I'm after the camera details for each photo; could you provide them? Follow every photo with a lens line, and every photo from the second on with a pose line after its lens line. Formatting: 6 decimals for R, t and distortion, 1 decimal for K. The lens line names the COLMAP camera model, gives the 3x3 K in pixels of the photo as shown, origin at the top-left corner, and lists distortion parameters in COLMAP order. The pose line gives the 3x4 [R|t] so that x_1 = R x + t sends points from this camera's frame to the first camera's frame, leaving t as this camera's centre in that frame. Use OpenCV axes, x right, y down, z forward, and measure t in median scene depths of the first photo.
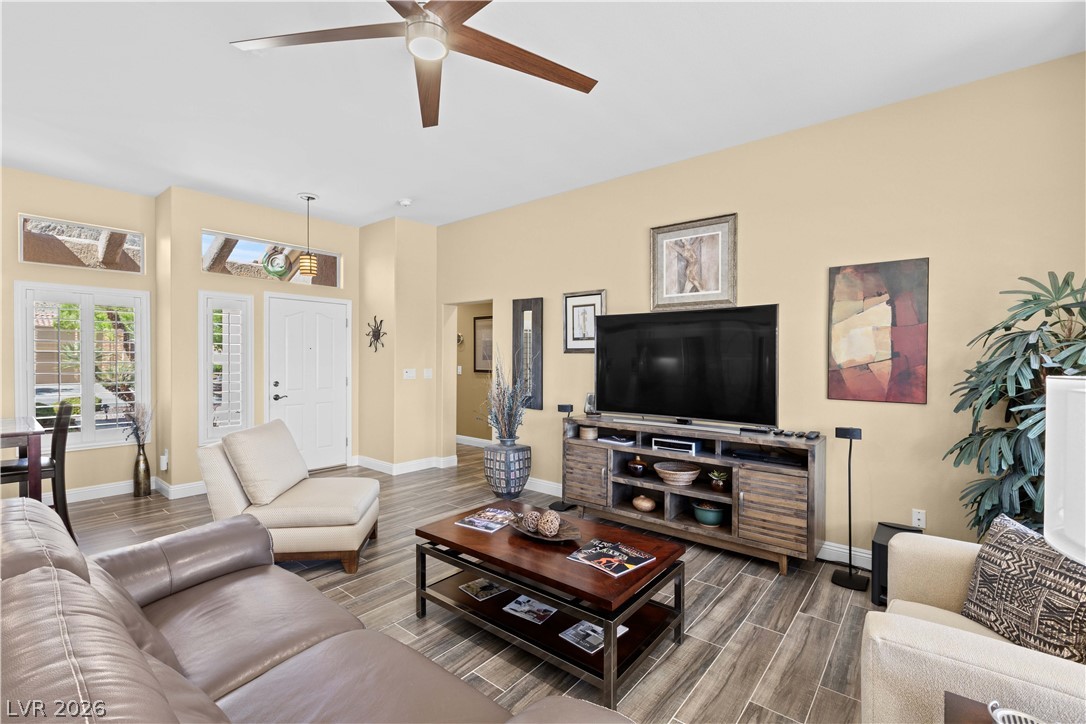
lens RADIAL K [[479.4, 0, 535.2], [0, 479.4, 361.2], [0, 0, 1]] dist [-0.000141, -0.000799]
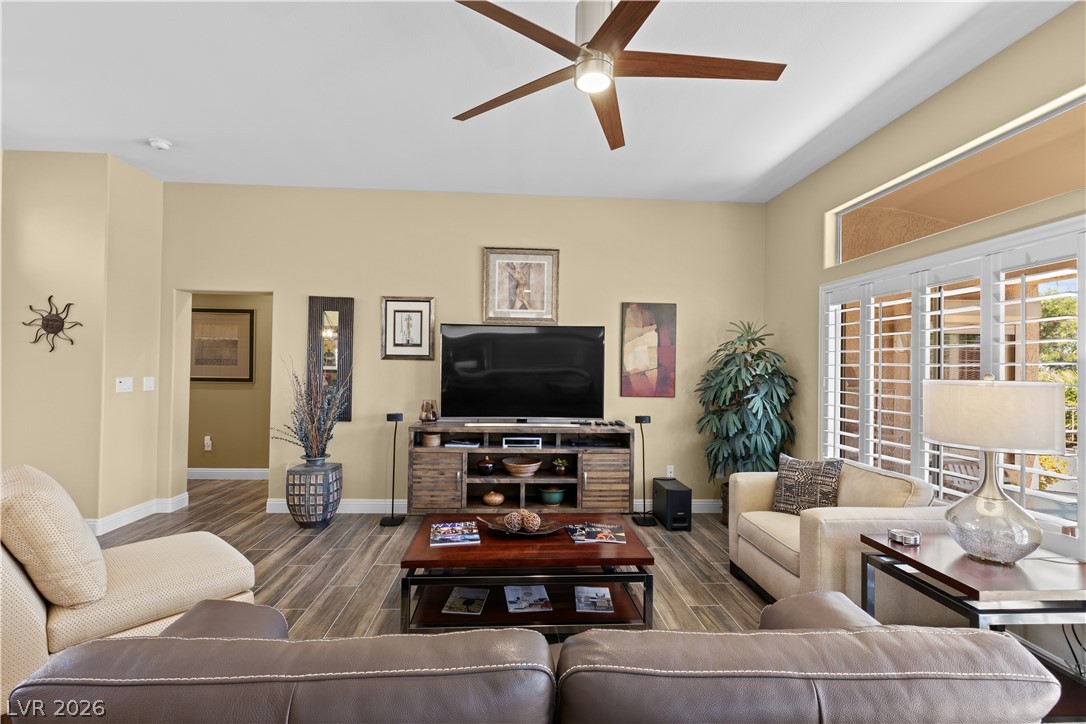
lens RADIAL K [[479.4, 0, 534.3], [0, 479.4, 362.7], [0, 0, 1]] dist [-0.000141, -0.000799]
pose [[0.732960, 0.012118, 0.680163, -0.427039], [-0.006077, 0.999918, -0.011267, -0.001919], [-0.680244, 0.004125, 0.732974, 0.123635]]
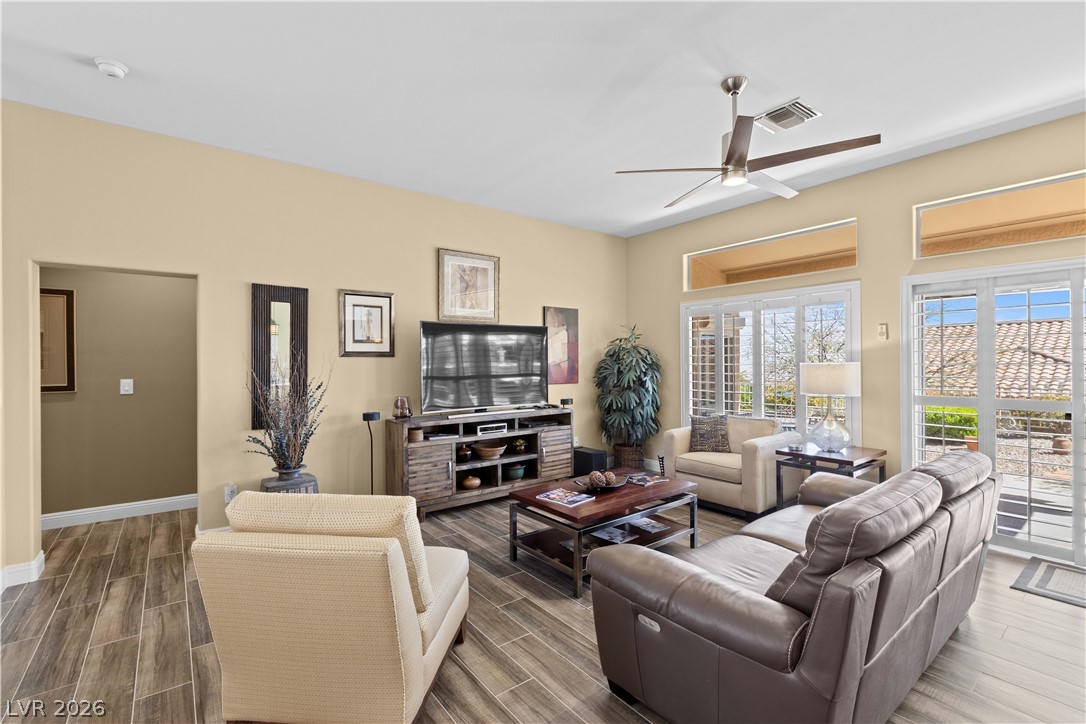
lens RADIAL K [[479.4, 0, 534.1], [0, 479.4, 362.3], [0, 0, 1]] dist [-0.000141, -0.000799]
pose [[0.222026, -0.008948, 0.975000, -0.848411], [0.015052, 0.999870, 0.005748, -0.007405], [-0.974925, 0.013400, 0.222132, 0.541984]]
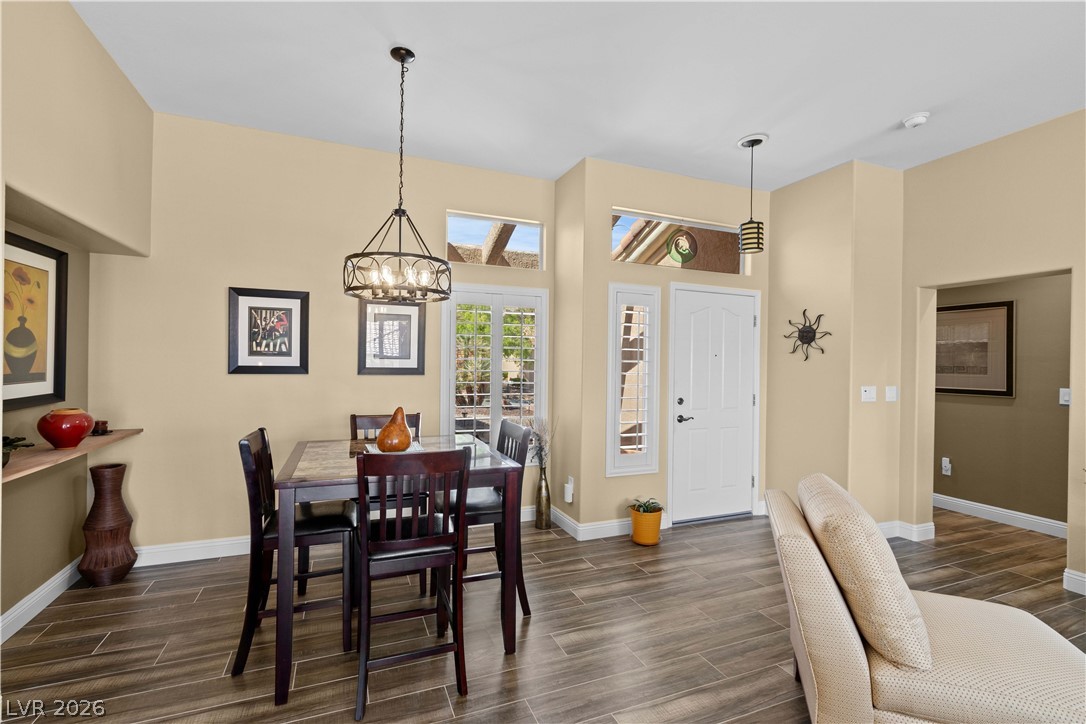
lens RADIAL K [[479.4, 0, 534.4], [0, 479.4, 362.5], [0, 0, 1]] dist [-0.000141, -0.000799]
pose [[0.881930, 0.007302, -0.471323, -0.511289], [-0.014117, 0.999841, -0.010924, -0.004764], [0.471168, 0.016288, 0.881893, 0.277022]]
